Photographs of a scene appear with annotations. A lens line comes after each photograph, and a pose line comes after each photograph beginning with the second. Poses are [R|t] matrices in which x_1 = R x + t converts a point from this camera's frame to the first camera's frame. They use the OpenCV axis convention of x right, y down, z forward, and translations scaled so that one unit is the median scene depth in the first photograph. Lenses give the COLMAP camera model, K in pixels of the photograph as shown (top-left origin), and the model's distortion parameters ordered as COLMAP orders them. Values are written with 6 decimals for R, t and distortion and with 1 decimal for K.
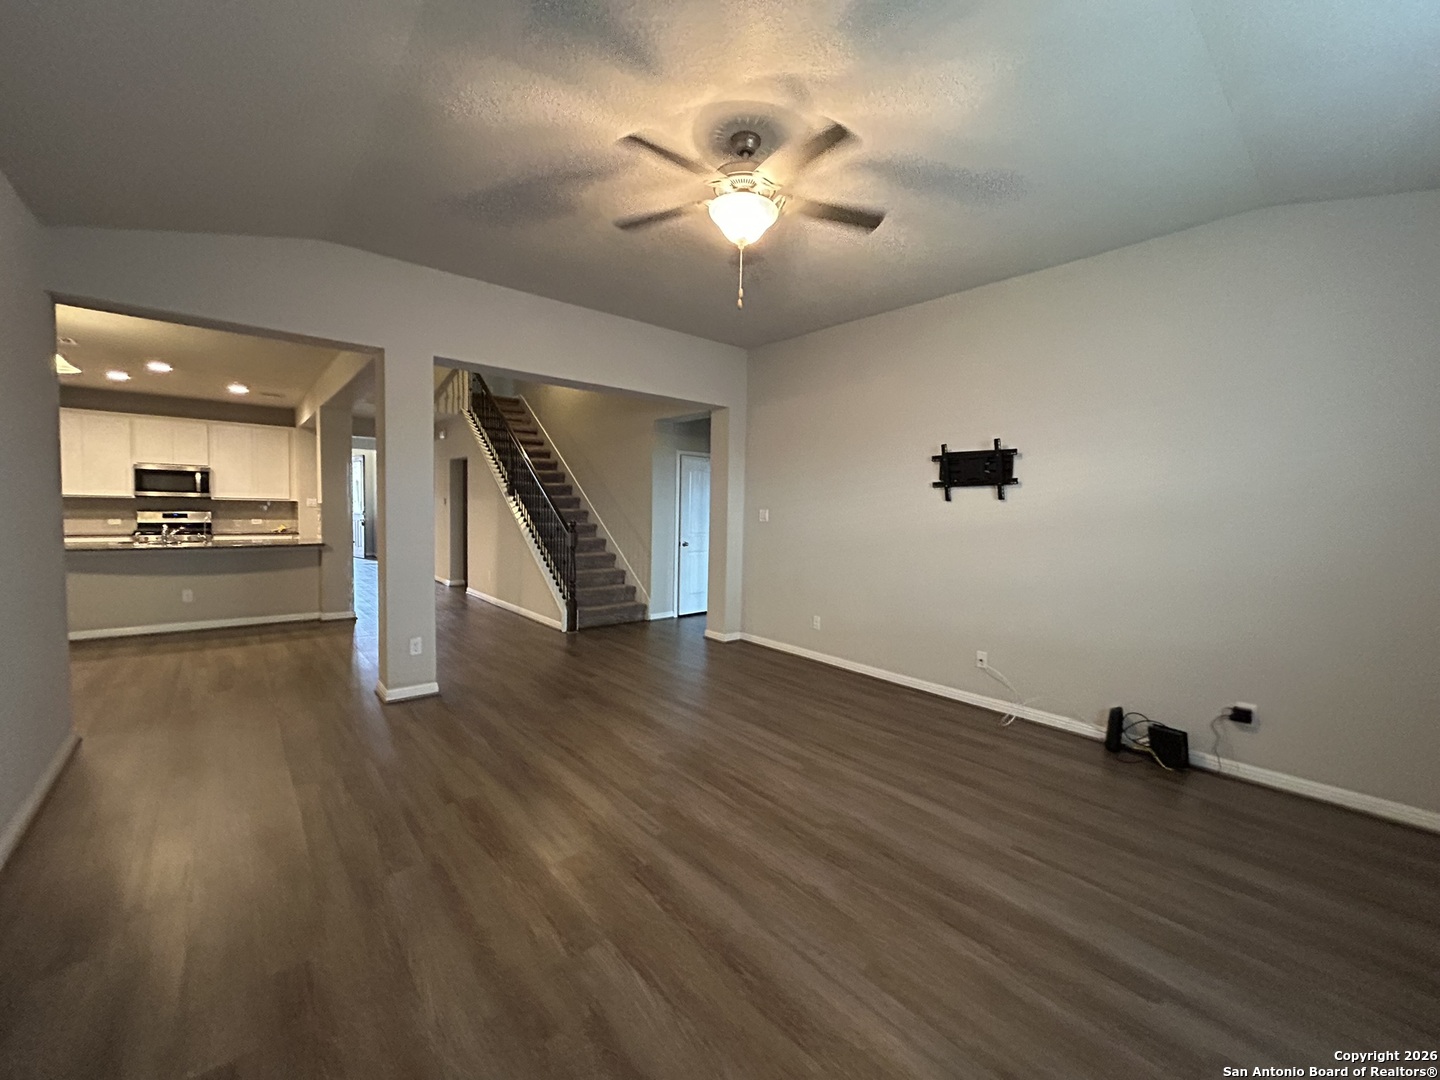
lens RADIAL K [[575.8, 0, 719.0], [0, 575.8, 536.5], [0, 0, 1]] dist [-0.000936, -0.000080]
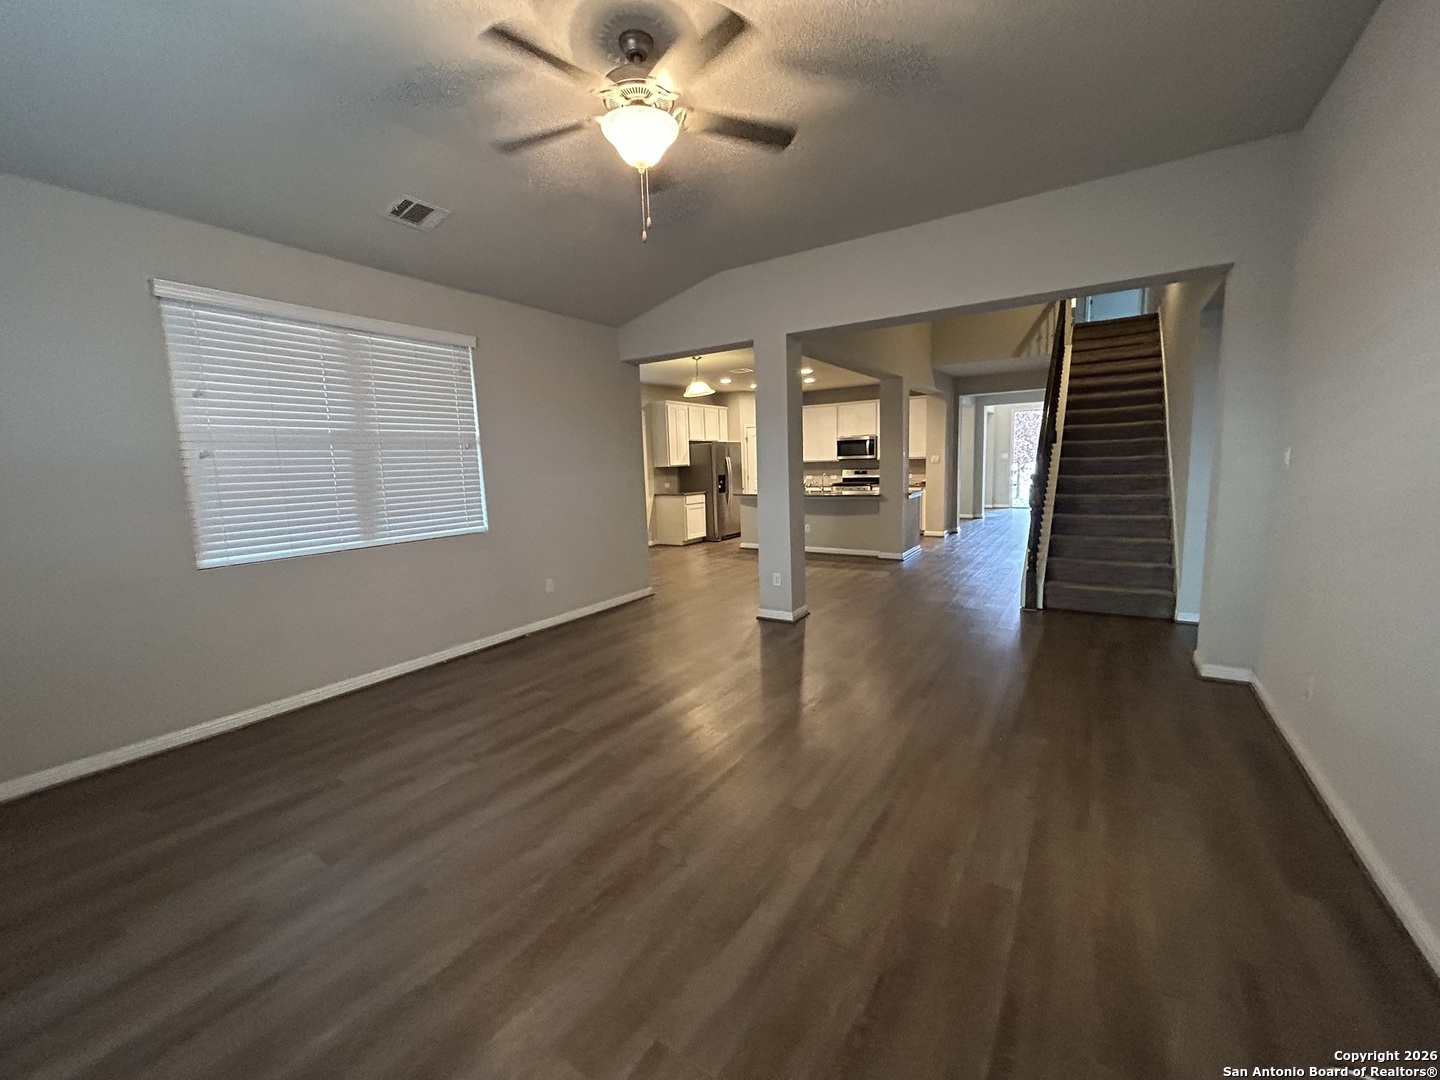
lens RADIAL K [[582.6, 0, 723.7], [0, 582.6, 534.7], [0, 0, 1]] dist [-0.000292, 0.000281]
pose [[0.282867, 0.089832, -0.954943, 0.434208], [-0.014060, 0.995886, 0.089519, -0.009963], [0.959056, -0.011896, 0.282966, 0.377370]]
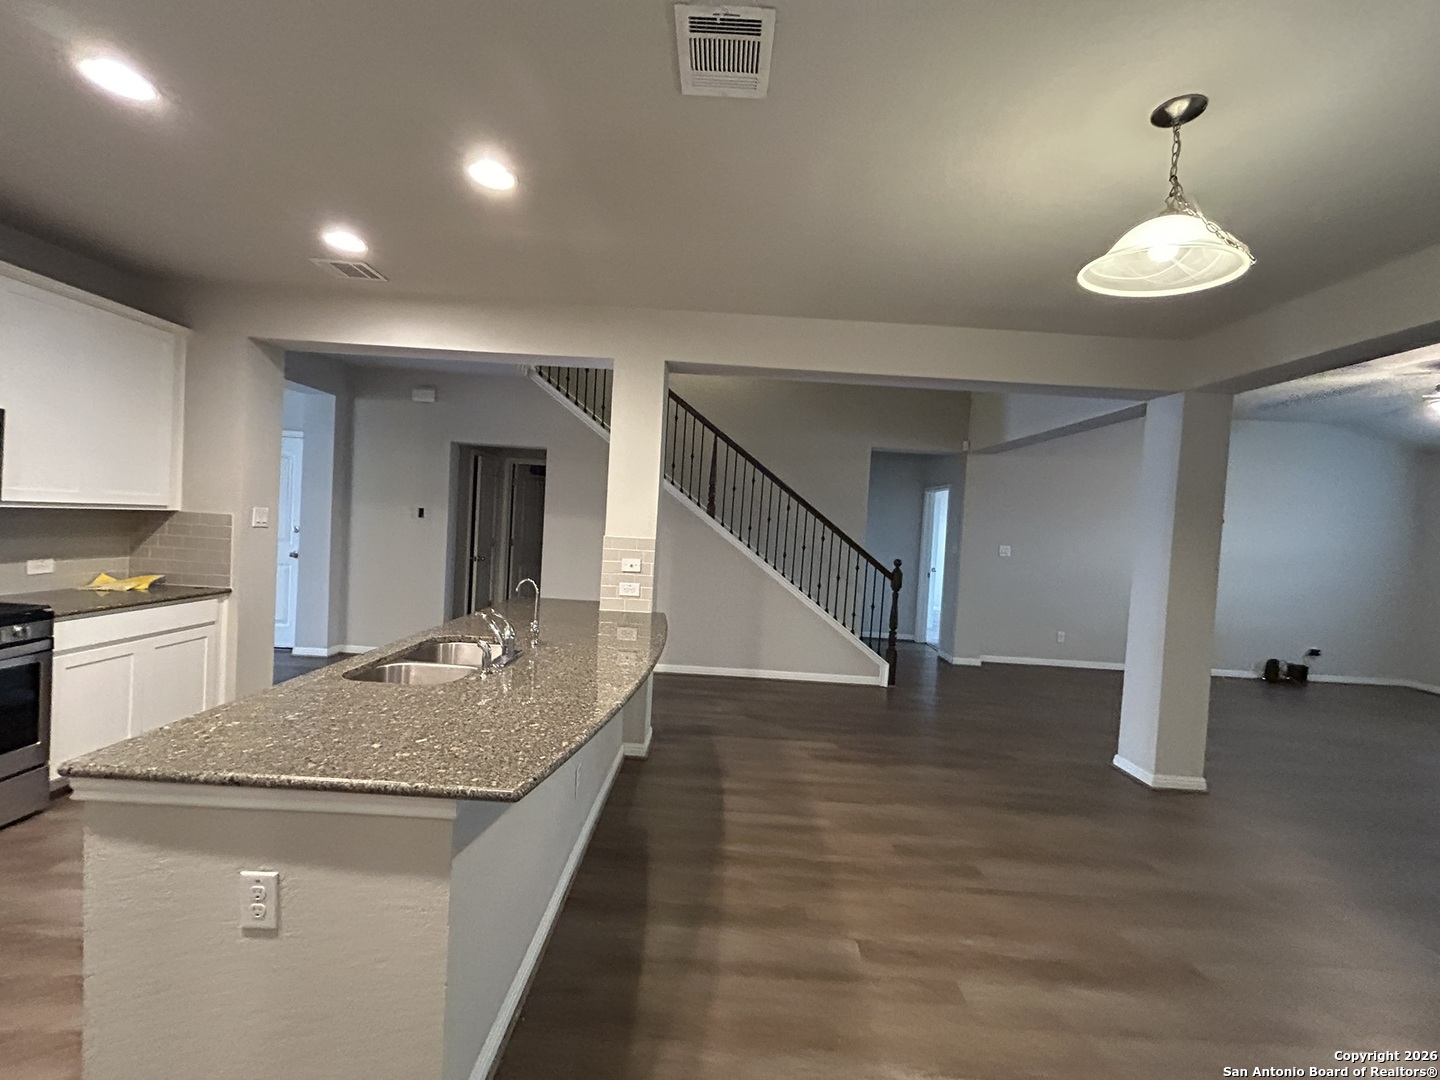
lens RADIAL K [[582.6, 0, 723.7], [0, 582.6, 534.7], [0, 0, 1]] dist [-0.000292, 0.000281]
pose [[0.655462, -0.000424, 0.755228, -1.174438], [-0.002843, 0.999991, 0.003029, -0.070818], [-0.755222, -0.004132, 0.655456, 0.661955]]
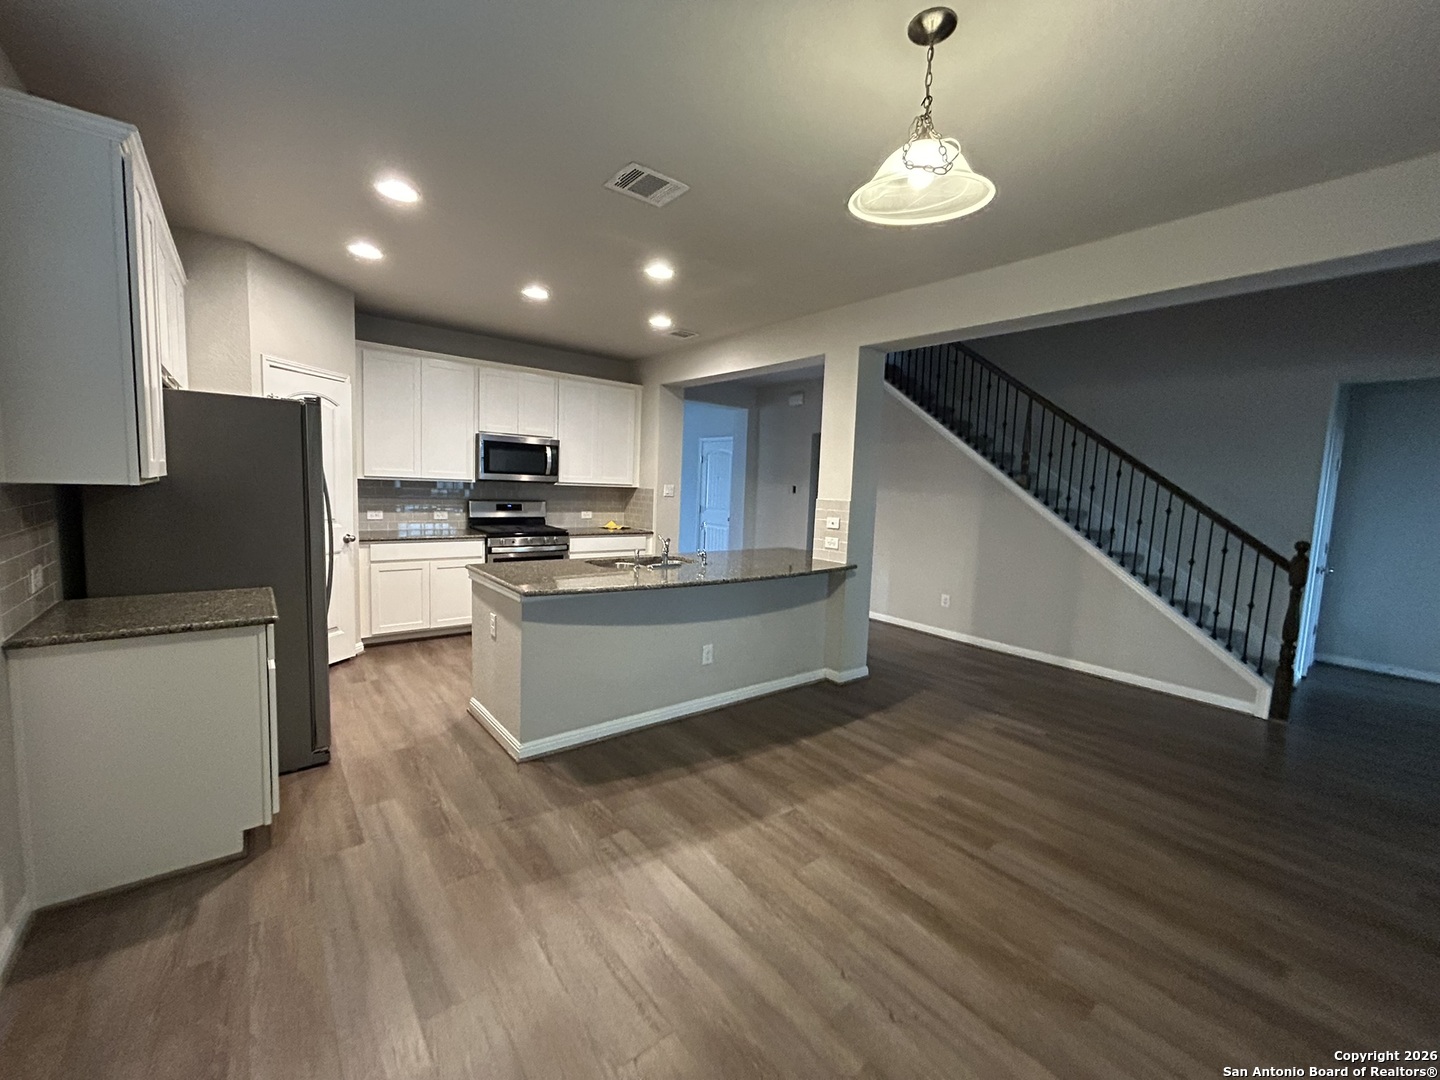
lens RADIAL K [[582.6, 0, 723.7], [0, 582.6, 534.7], [0, 0, 1]] dist [-0.000292, 0.000281]
pose [[0.999489, 0.022794, -0.022405, -0.895829], [-0.022026, 0.999181, 0.033956, -0.043486], [0.023160, -0.033445, 0.999172, 0.390925]]
